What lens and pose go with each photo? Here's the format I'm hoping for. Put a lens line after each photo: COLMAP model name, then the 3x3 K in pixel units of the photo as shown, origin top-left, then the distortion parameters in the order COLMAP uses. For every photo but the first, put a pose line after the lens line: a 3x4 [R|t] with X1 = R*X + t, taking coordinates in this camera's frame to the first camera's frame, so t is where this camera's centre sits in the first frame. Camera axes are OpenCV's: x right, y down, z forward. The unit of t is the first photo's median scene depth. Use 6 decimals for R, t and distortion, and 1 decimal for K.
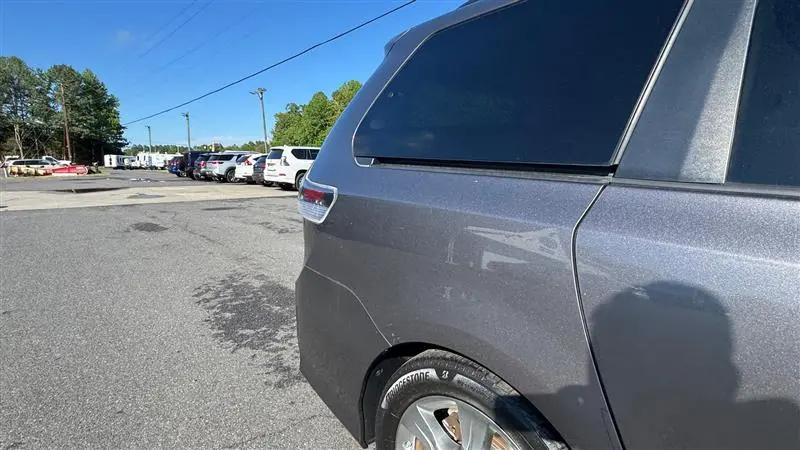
lens RADIAL K [[409.5, 0, 402.4], [0, 409.5, 225.3], [0, 0, 1]] dist [-0.001400, -0.001357]
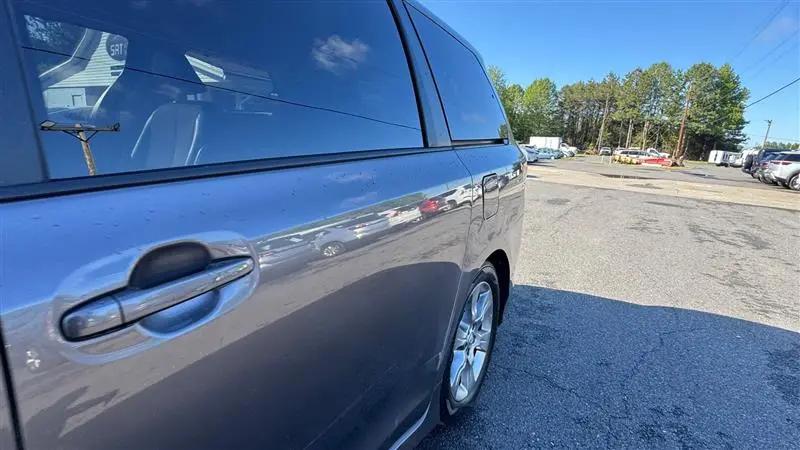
lens RADIAL K [[409.8, 0, 400.0], [0, 409.8, 225.0], [0, 0, 1]] dist [-0.002260, -0.000852]
pose [[0.267967, 0.218681, -0.938282, 0.039355], [-0.210360, 0.963681, 0.164523, -0.002800], [0.940182, 0.153290, 0.304236, 0.018745]]
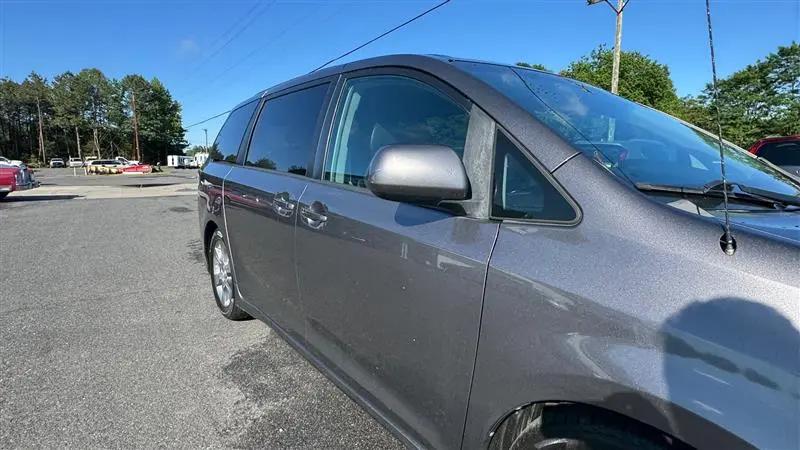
lens RADIAL K [[409.3, 0, 400.3], [0, 409.3, 223.1], [0, 0, 1]] dist [0.000378, -0.000729]
pose [[0.993325, 0.015490, -0.114307, 0.024631], [-0.015995, 0.999866, -0.003506, 0.004015], [0.114238, 0.005311, 0.993439, -0.025097]]
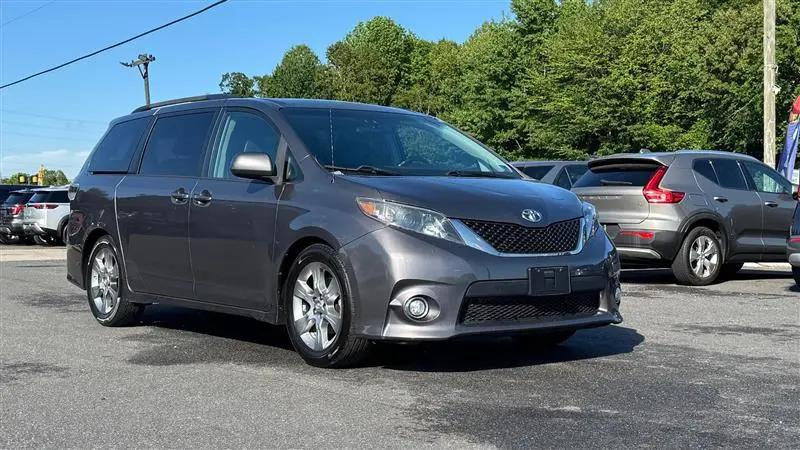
lens RADIAL K [[1110.0, 0, 400.0], [0, 1110.0, 225.0], [0, 0, 1]] dist [0.215529, -0.429854]
pose [[0.992792, -0.003613, -0.119794, 0.046210], [-0.013791, 0.989462, -0.144132, 0.019825], [0.119052, 0.144745, 0.982281, -0.097052]]
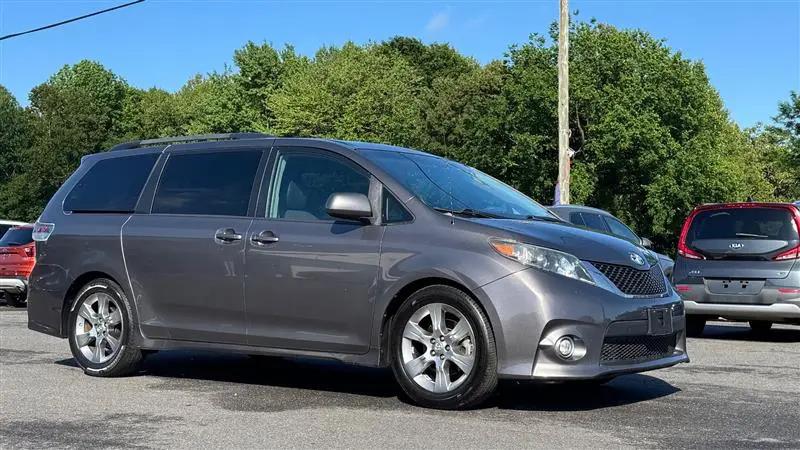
lens RADIAL K [[1110.0, 0, 400.0], [0, 1110.0, 225.0], [0, 0, 1]] dist [0.215529, -0.429854]
pose [[0.987870, 0.008717, 0.155036, 0.013799], [0.021270, 0.981417, -0.190706, 0.020743], [-0.153818, 0.191691, 0.969327, -0.096905]]
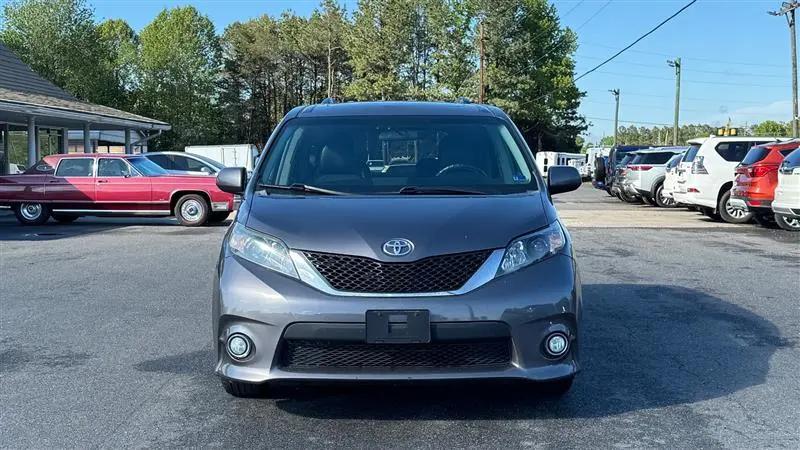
lens RADIAL K [[1107.7, 0, 400.0], [0, 1107.7, 225.0], [0, 0, 1]] dist [0.151378, -0.029972]
pose [[0.715796, 0.034752, -0.697444, 0.096031], [-0.103938, 0.992938, -0.057197, 0.009507], [0.690531, 0.113432, 0.714353, -0.064753]]
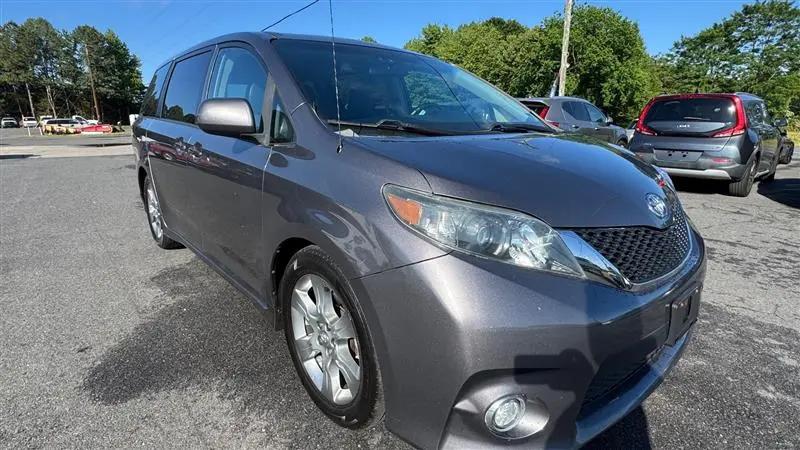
lens RADIAL K [[409.7, 0, 400.4], [0, 409.7, 226.5], [0, 0, 1]] dist [-0.001181, -0.000471]
pose [[0.998139, 0.012852, -0.059607, 0.034941], [-0.006930, 0.995111, 0.098516, 0.006038], [0.060581, -0.097920, 0.993349, -0.033815]]
